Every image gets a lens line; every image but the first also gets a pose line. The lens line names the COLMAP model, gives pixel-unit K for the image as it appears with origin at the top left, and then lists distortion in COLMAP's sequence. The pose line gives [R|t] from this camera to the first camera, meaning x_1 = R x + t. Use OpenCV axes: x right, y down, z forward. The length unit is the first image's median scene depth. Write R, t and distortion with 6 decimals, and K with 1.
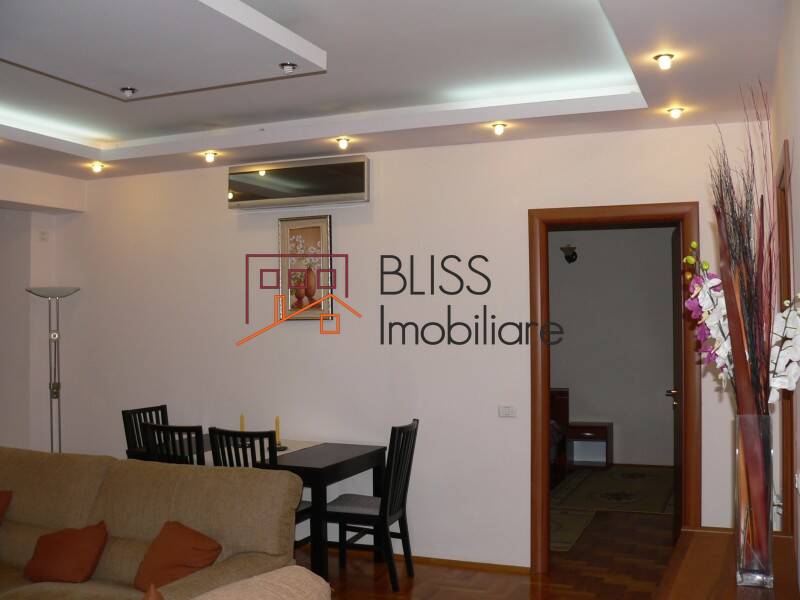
lens RADIAL K [[864.4, 0, 400.0], [0, 864.4, 300.0], [0, 0, 1]] dist [-0.147958, 0.038804]
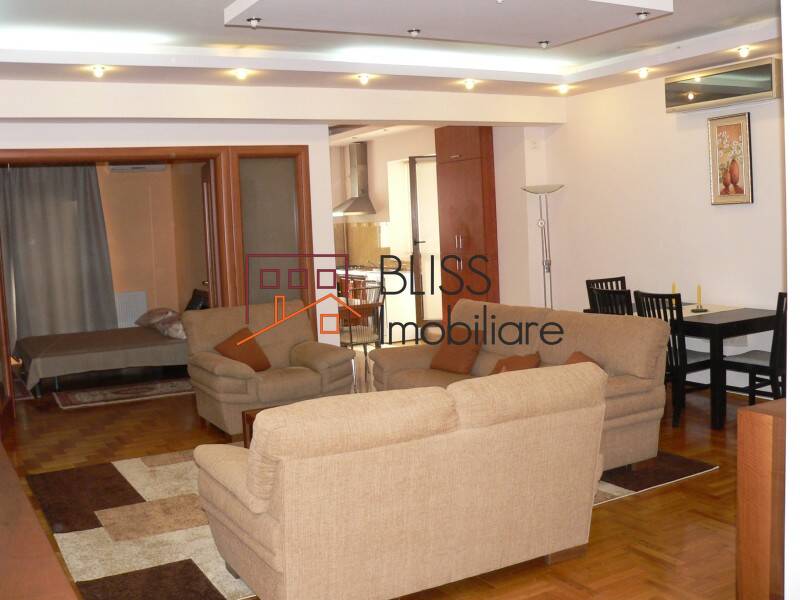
lens RADIAL K [[864.4, 0, 400.0], [0, 864.4, 300.0], [0, 0, 1]] dist [-0.147958, 0.038804]
pose [[0.794185, 0.025185, -0.607154, 0.233082], [0.054712, 0.992119, 0.112719, -0.001213], [0.605209, -0.122738, 0.786548, -0.190506]]
